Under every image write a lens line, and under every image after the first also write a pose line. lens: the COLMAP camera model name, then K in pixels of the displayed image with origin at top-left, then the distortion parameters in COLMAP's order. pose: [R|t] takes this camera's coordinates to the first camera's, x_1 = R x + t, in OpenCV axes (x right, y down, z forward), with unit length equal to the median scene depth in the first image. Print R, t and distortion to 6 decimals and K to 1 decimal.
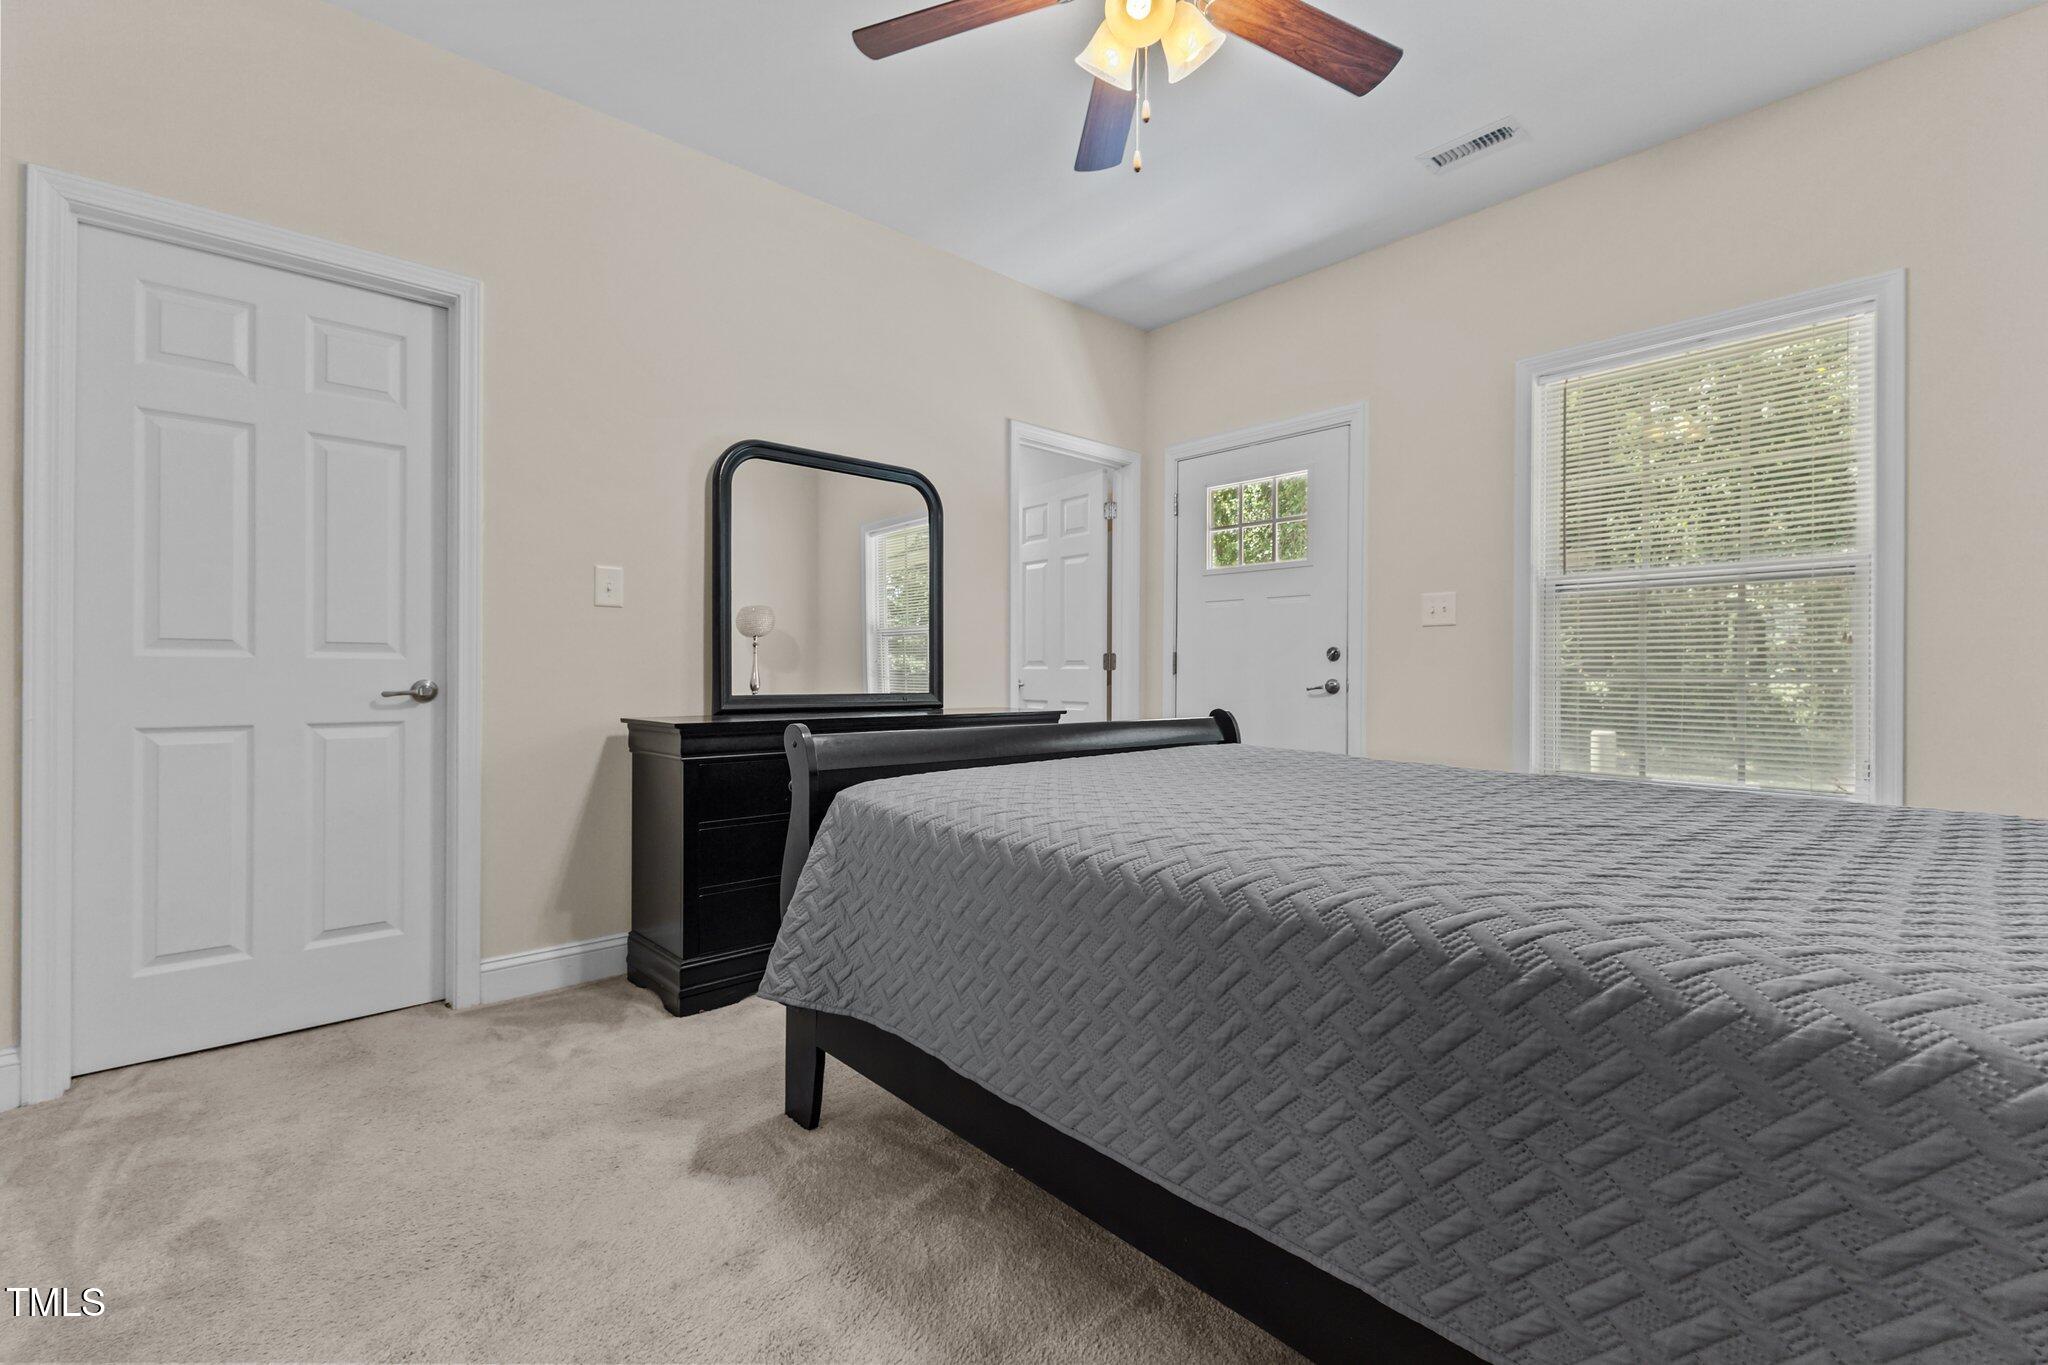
lens RADIAL K [[878.5, 0, 1019.8], [0, 878.5, 687.5], [0, 0, 1]] dist [0.001448, 0.000421]
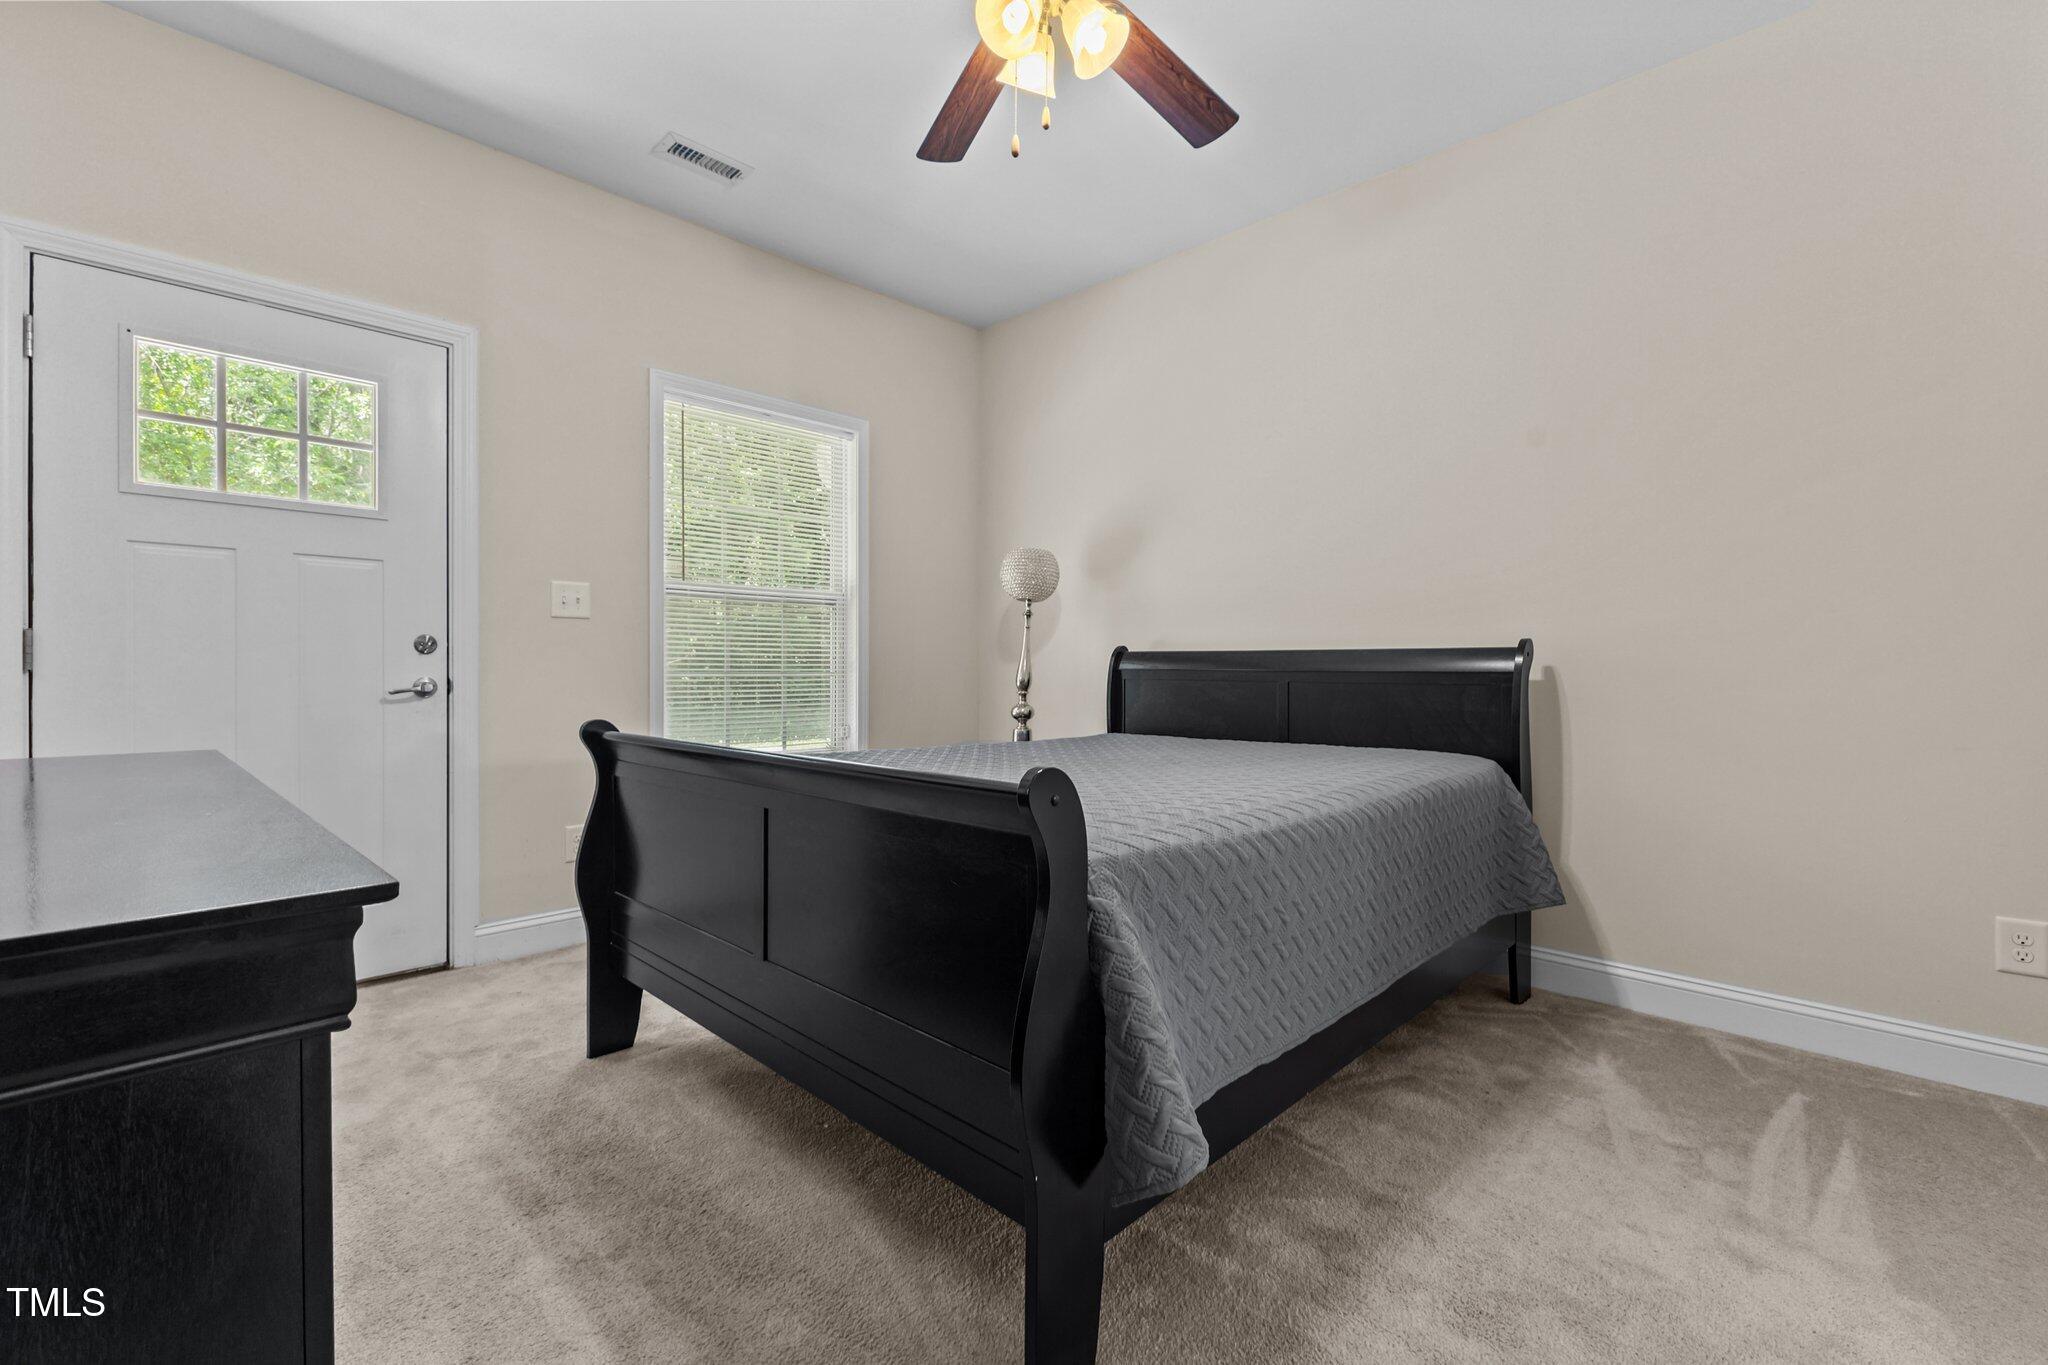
lens RADIAL K [[878.5, 0, 1019.8], [0, 878.5, 687.5], [0, 0, 1]] dist [0.001448, 0.000421]
pose [[-0.058907, -0.027618, 0.997881, -0.483428], [0.015847, 0.999465, 0.028597, -0.017149], [-0.998138, 0.017498, -0.058438, 0.605961]]
